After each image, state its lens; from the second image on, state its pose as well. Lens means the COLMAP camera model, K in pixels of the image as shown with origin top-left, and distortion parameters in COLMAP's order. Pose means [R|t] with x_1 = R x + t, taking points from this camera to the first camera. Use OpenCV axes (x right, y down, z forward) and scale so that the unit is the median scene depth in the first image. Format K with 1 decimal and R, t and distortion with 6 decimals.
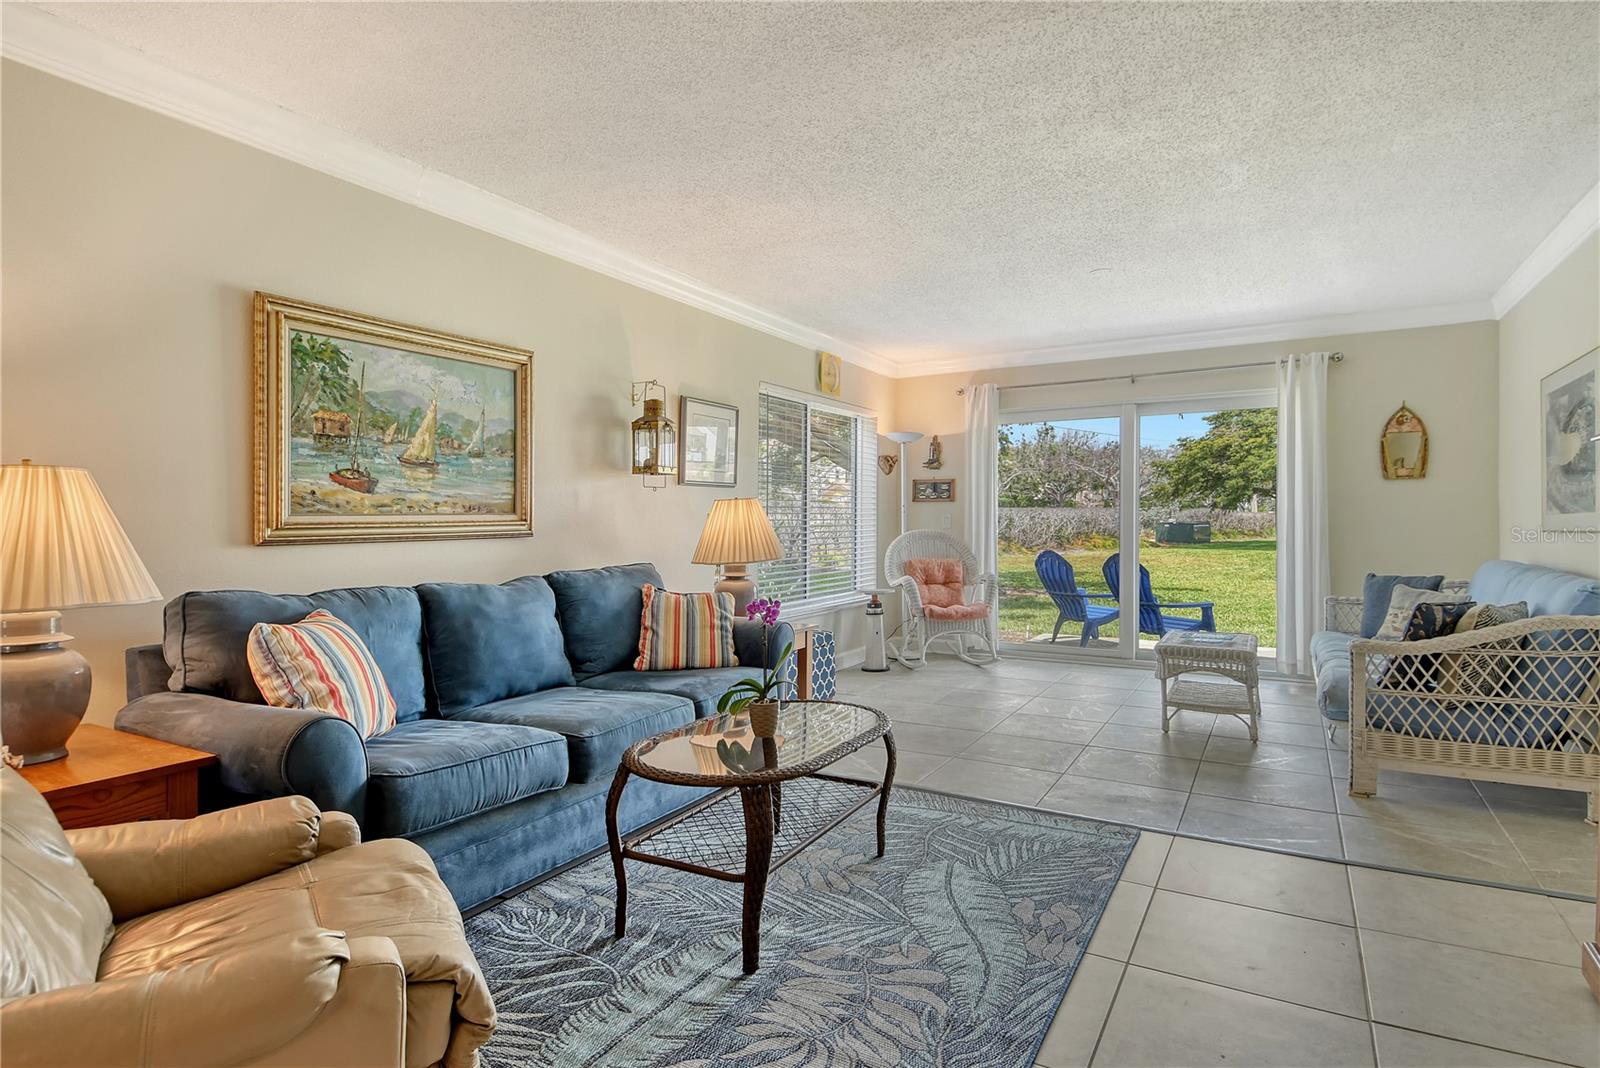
lens RADIAL K [[839.1, 0, 799.0], [0, 839.1, 523.3], [0, 0, 1]] dist [0.044167, -0.034901]
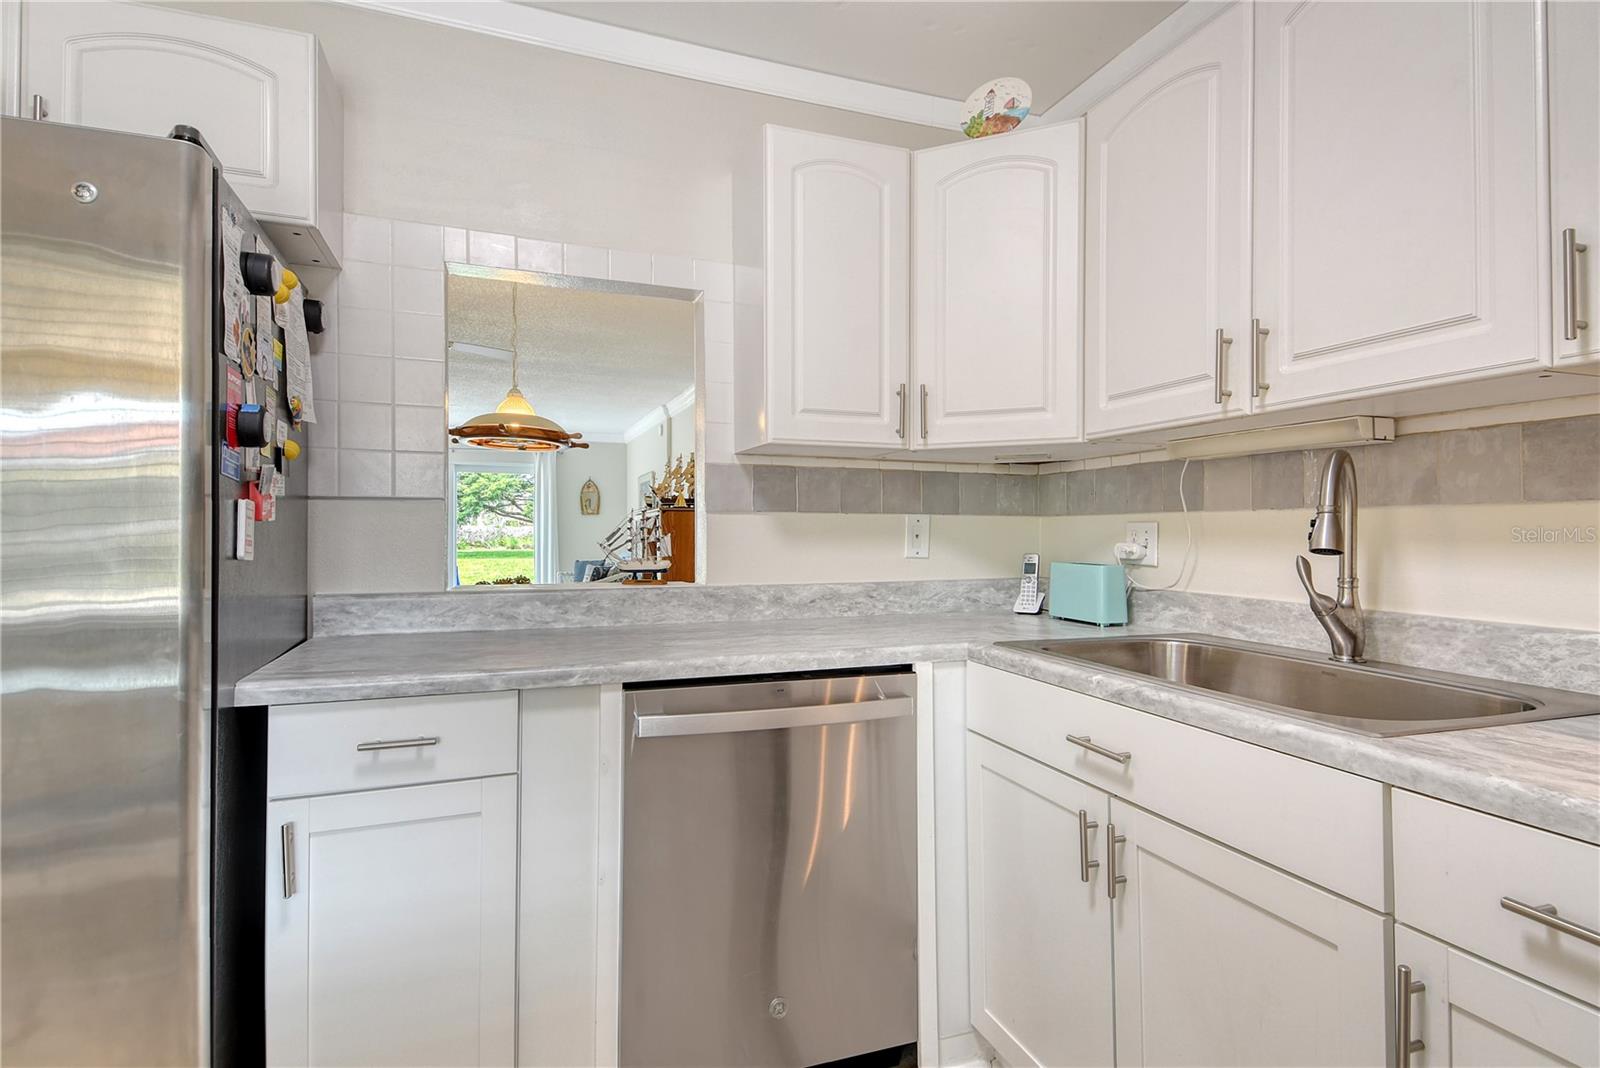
lens RADIAL K [[835.8, 0, 833.4], [0, 835.8, 538.8], [0, 0, 1]] dist [0.044640, -0.000305]
pose [[0.623470, -0.004044, 0.781837, -0.748853], [0.001025, 0.999990, 0.004355, -0.002005], [-0.781847, -0.001914, 0.623467, -1.066436]]
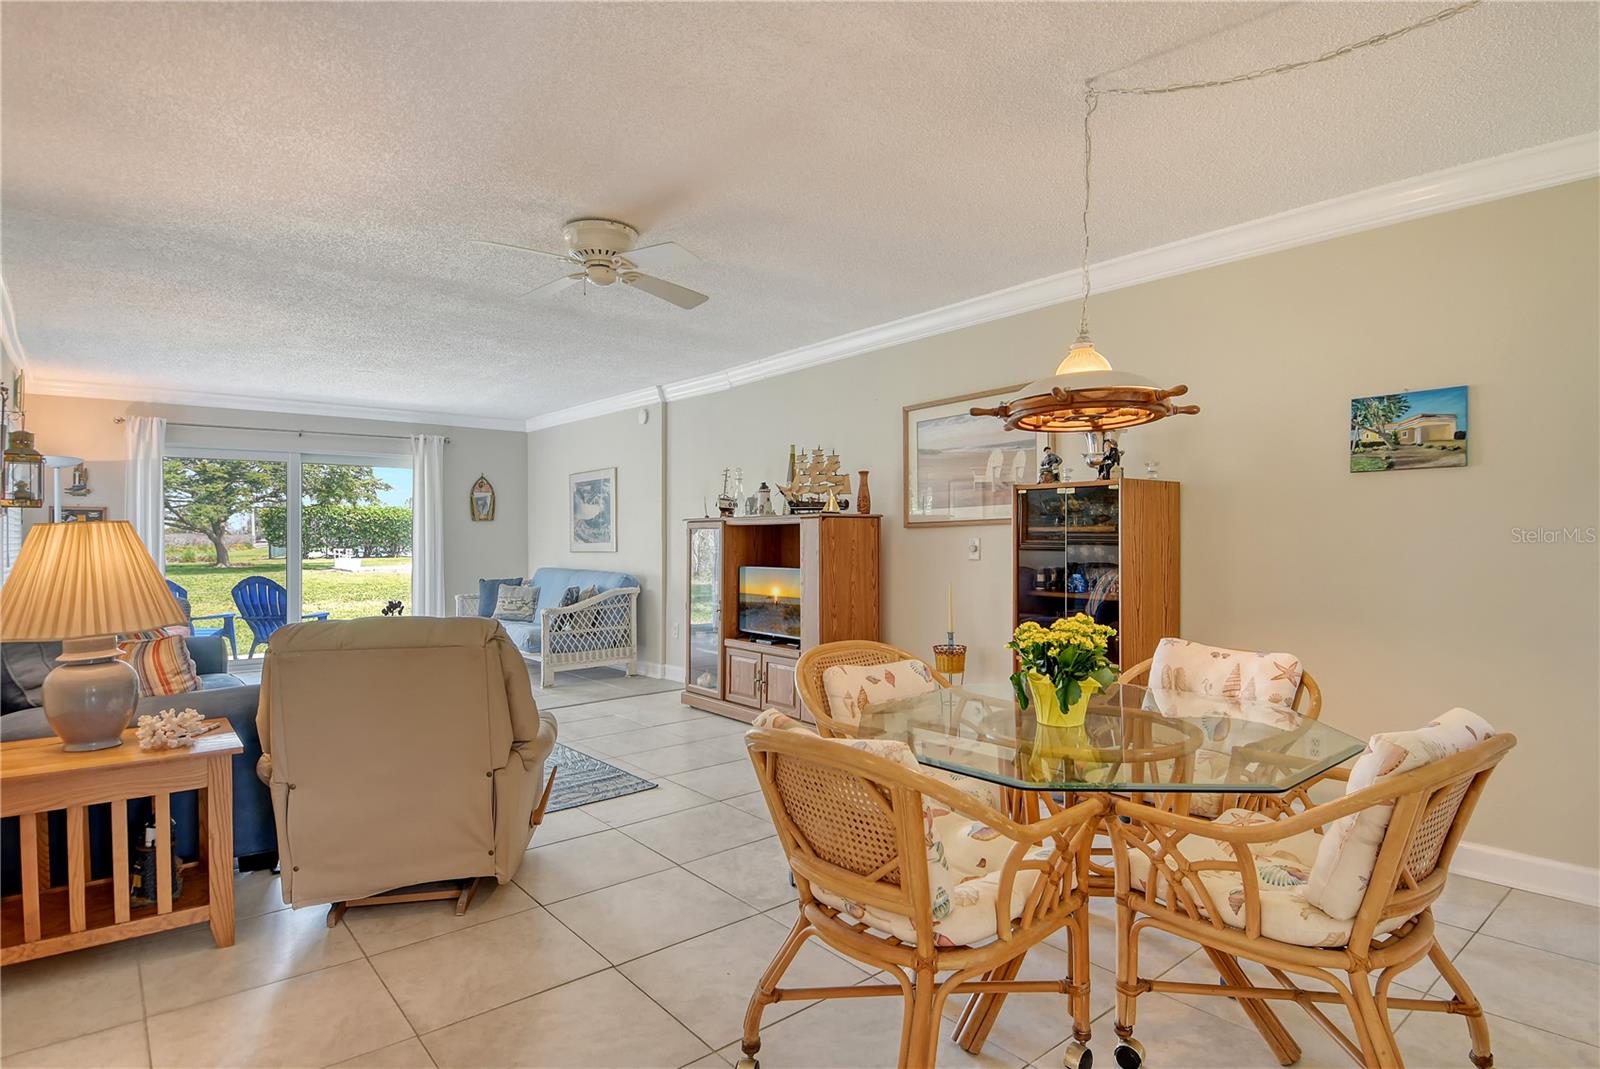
lens RADIAL K [[860.2, 0, 822.0], [0, 860.2, 551.0], [0, 0, 1]] dist [-0.017009, -0.001187]
pose [[0.334200, -0.013028, 0.942412, -0.916919], [0.007304, 0.999910, 0.011233, -0.011843], [-0.942474, 0.003129, 0.334265, -0.242578]]
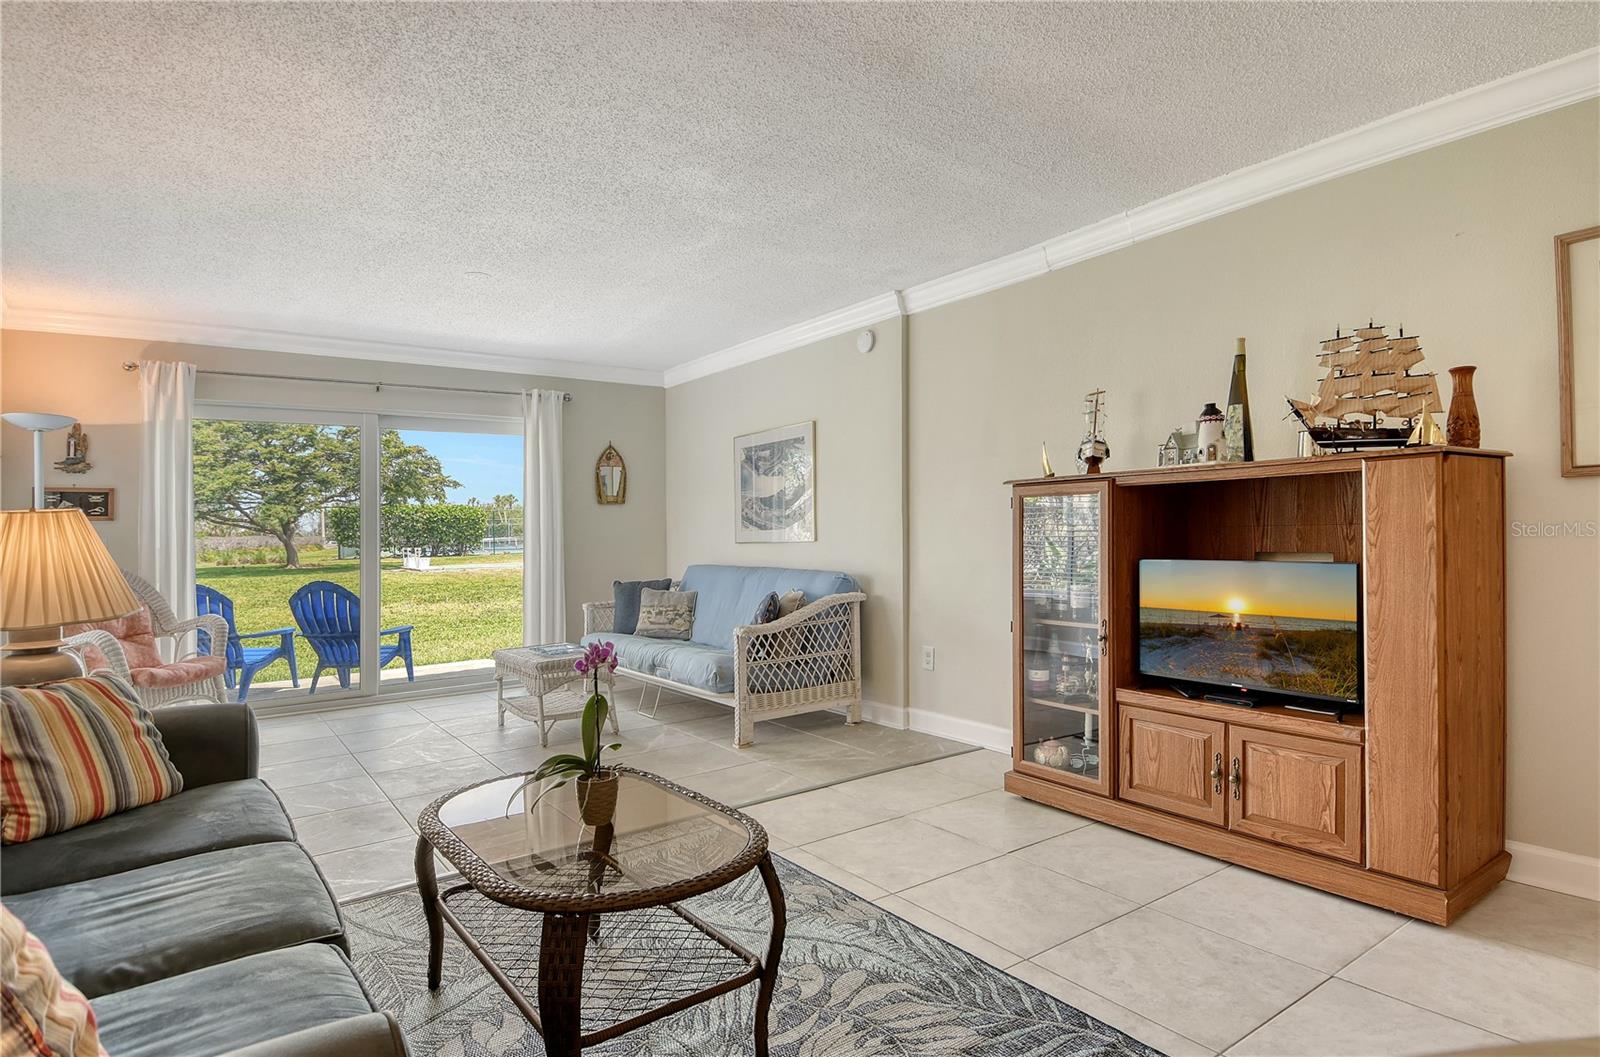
lens RADIAL K [[864.1, 0, 800.0], [0, 864.1, 528.5], [0, 0, 1]] dist [0.049105, -0.039337]
pose [[0.416112, -0.001974, 0.909311, -0.471214], [0.022884, 0.999704, -0.008302, 0.000229], [-0.909025, 0.024264, 0.416034, 0.334009]]
